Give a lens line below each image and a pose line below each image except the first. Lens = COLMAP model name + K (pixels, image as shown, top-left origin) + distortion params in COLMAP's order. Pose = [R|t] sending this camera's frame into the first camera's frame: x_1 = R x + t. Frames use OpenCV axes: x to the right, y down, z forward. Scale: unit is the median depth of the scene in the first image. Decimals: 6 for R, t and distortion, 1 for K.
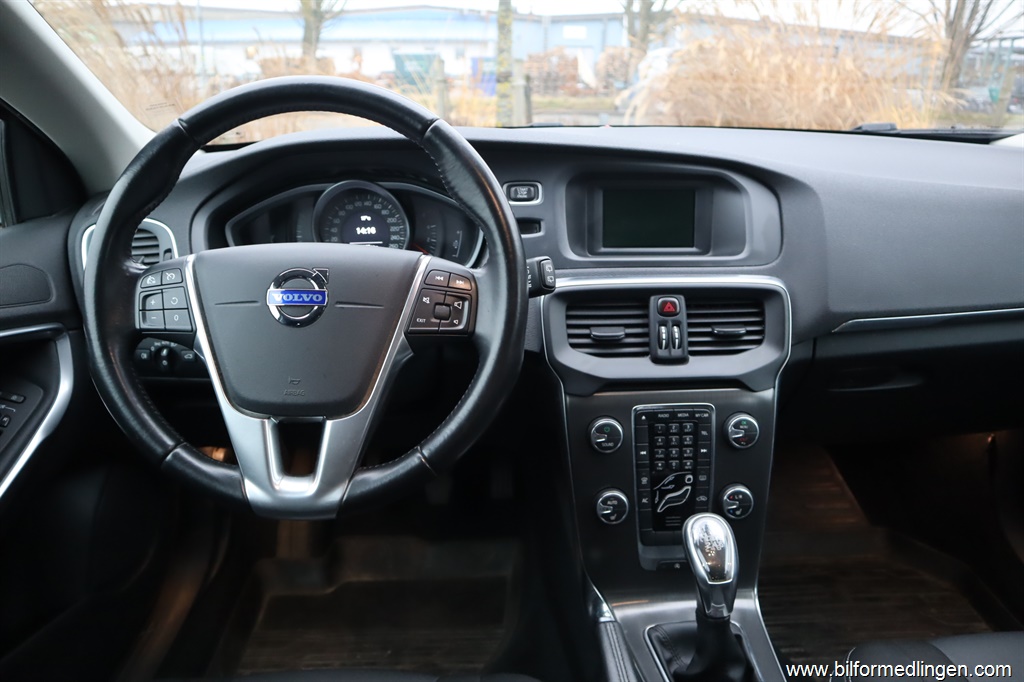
lens RADIAL K [[707.6, 0, 515.6], [0, 707.6, 333.8], [0, 0, 1]] dist [-0.126585, 0.076275]
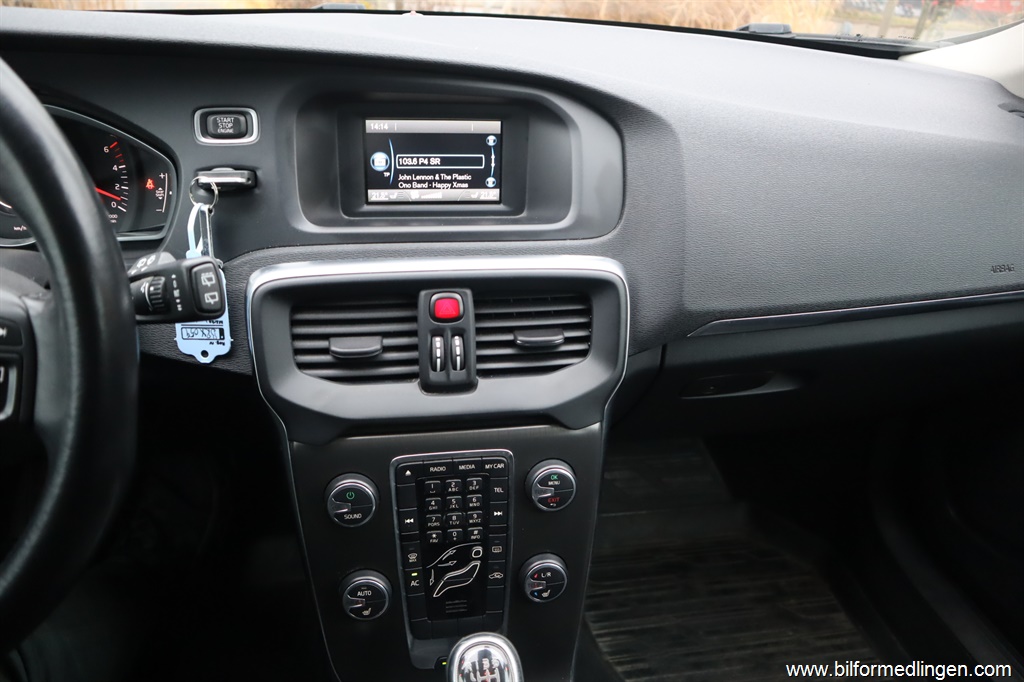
lens RADIAL K [[716.3, 0, 508.3], [0, 716.3, 343.3], [0, 0, 1]] dist [-0.132884, 0.087320]
pose [[0.988584, -0.015854, 0.149837, 0.172248], [-0.009003, 0.986457, 0.163774, -0.115016], [-0.150404, -0.163253, 0.975052, 0.326486]]
